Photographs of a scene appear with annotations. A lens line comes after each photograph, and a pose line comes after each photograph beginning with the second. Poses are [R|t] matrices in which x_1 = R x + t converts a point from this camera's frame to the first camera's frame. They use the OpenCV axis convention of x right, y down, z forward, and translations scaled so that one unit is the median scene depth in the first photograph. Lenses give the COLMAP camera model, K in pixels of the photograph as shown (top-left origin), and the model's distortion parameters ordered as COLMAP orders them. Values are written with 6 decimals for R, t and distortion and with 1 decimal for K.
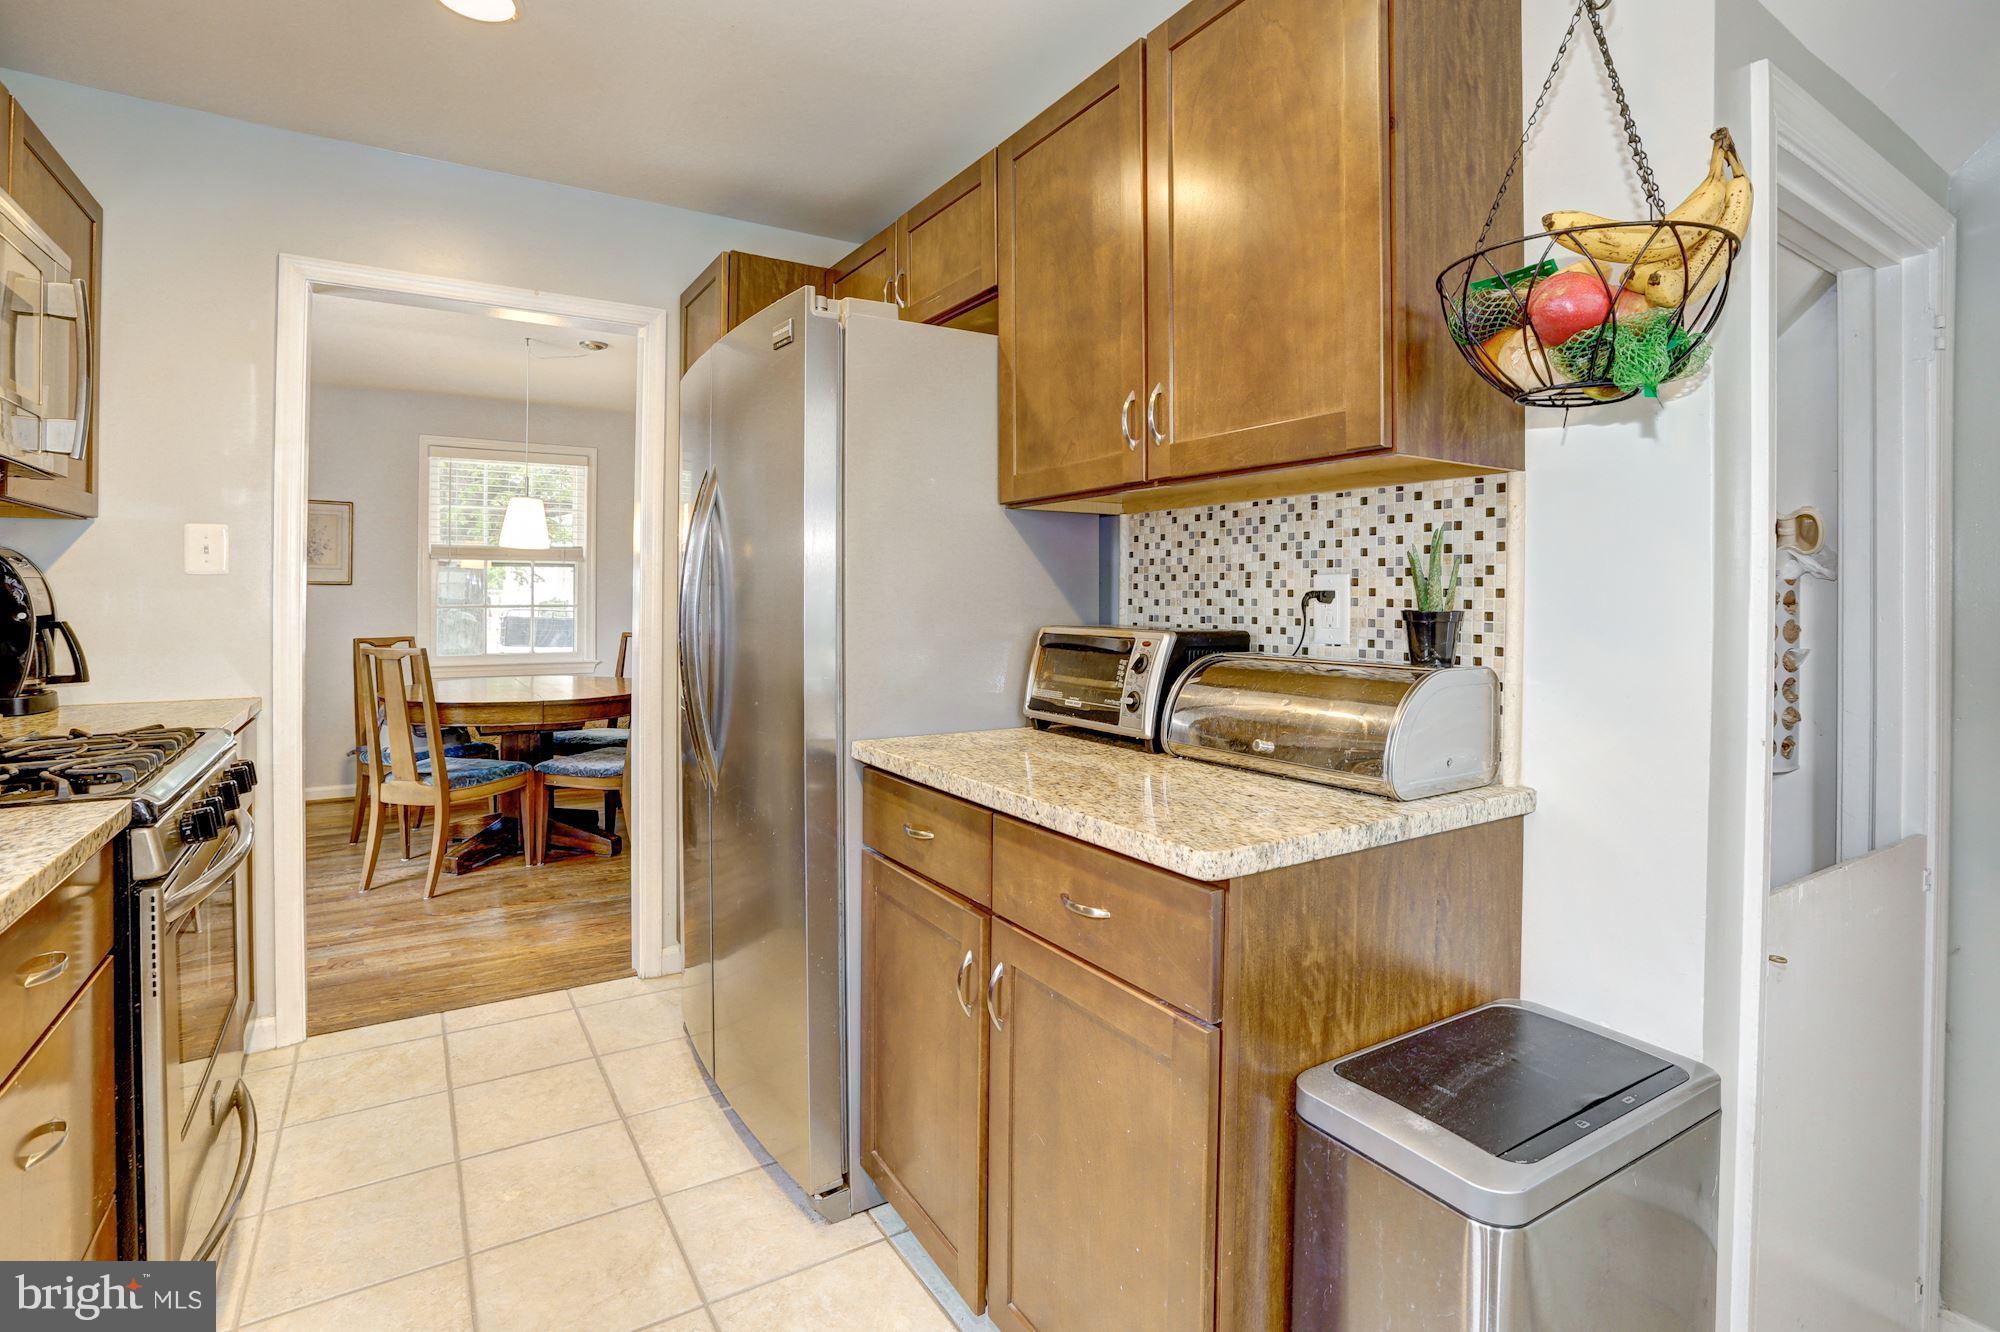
lens RADIAL K [[962.4, 0, 956.8], [0, 962.4, 594.5], [0, 0, 1]] dist [-0.032068, 0.000420]
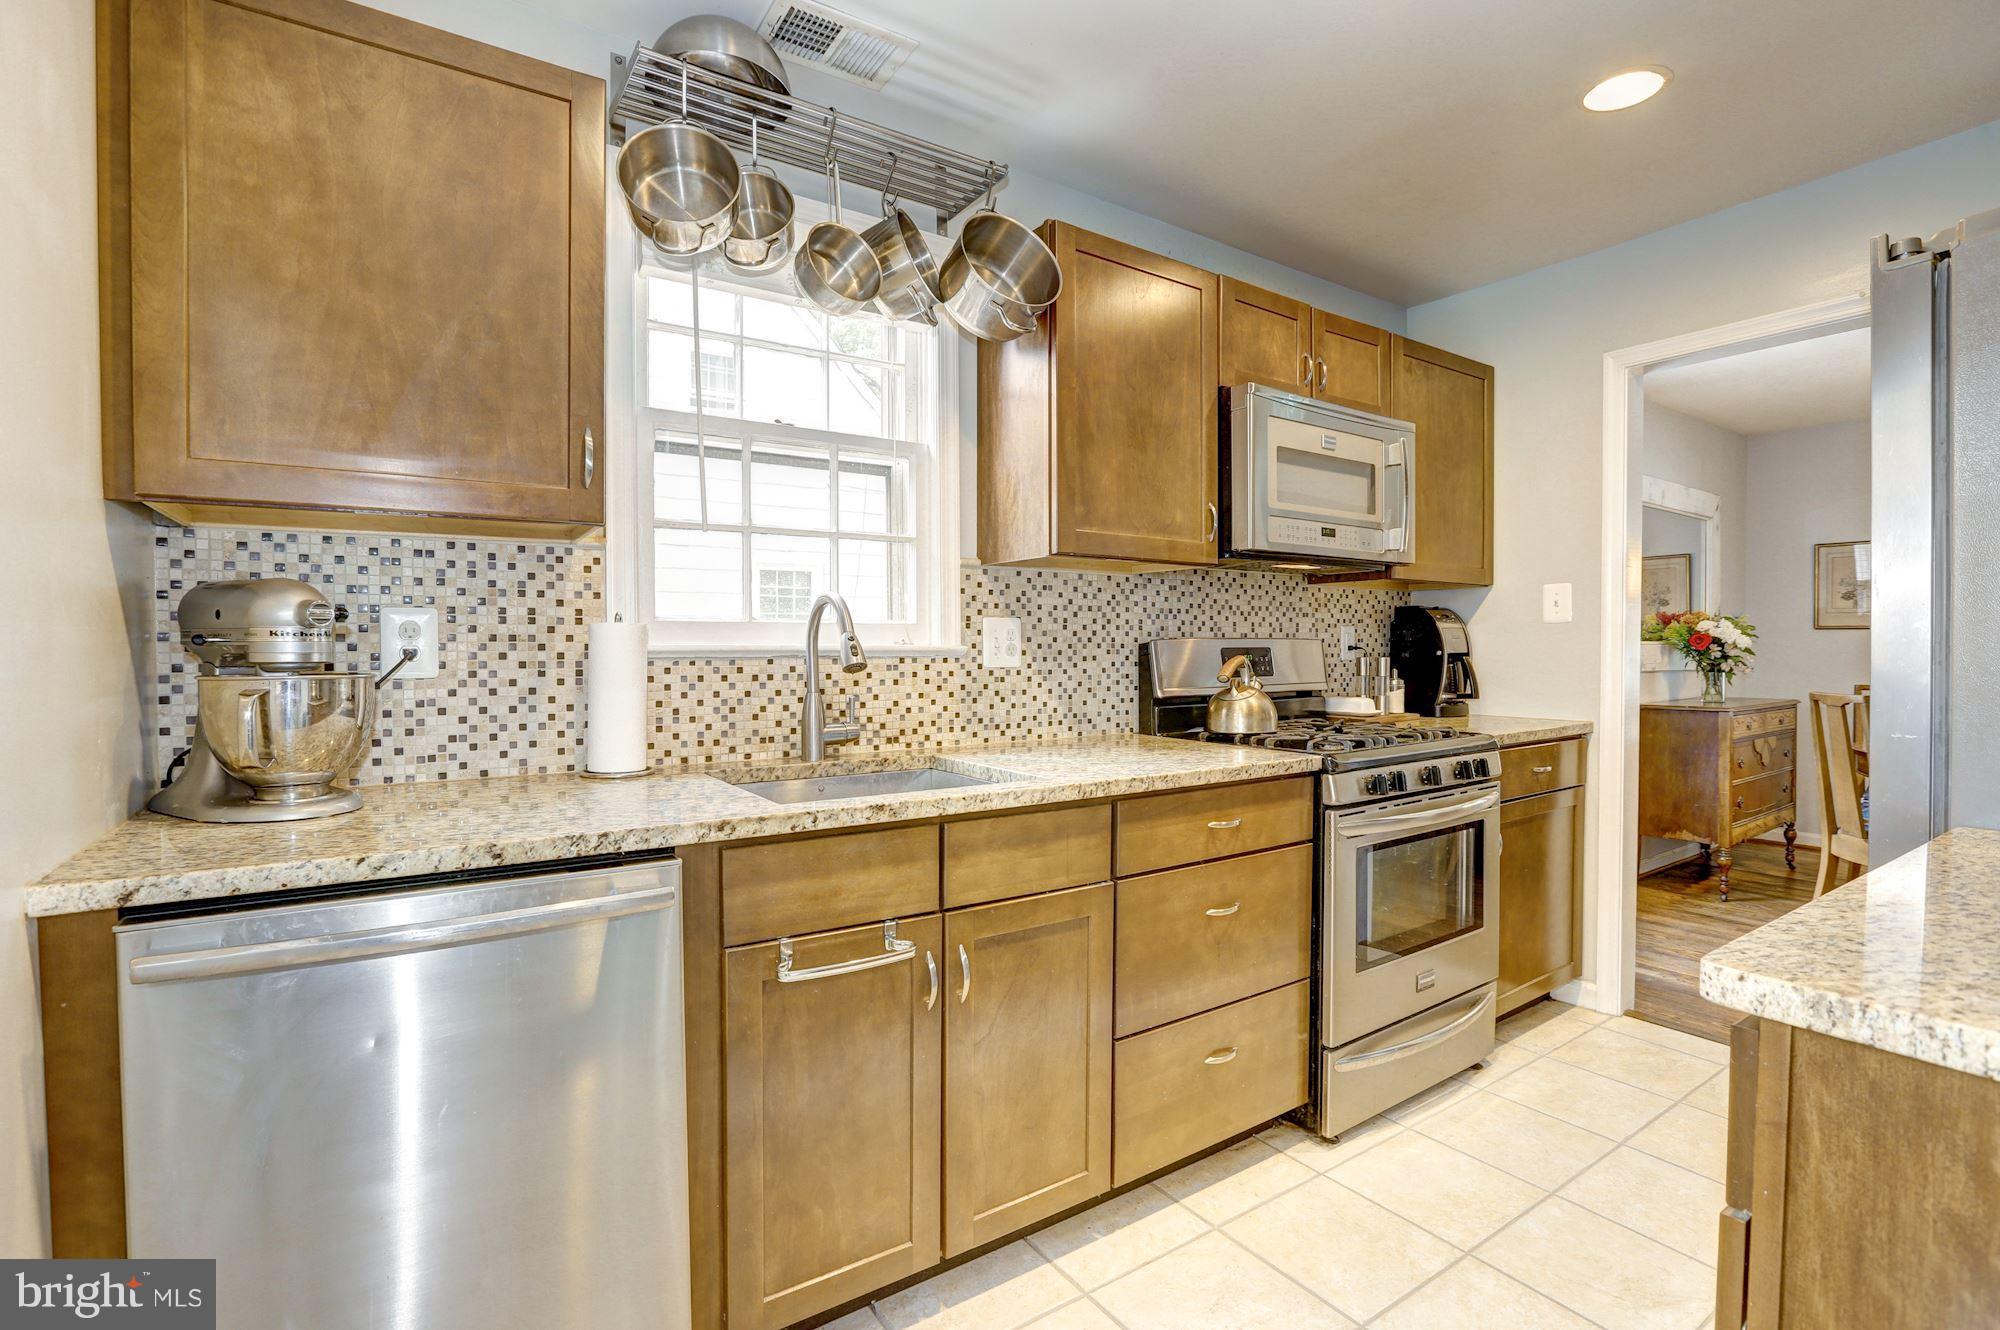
lens RADIAL K [[906.1, 0, 1007.0], [0, 906.1, 665.1], [0, 0, 1]] dist [-0.033904, 0.015168]
pose [[0.063679, 0.023790, -0.997687, 0.500907], [0.001587, 0.999712, 0.023939, 0.008218], [0.997969, -0.003108, 0.063622, 0.225341]]
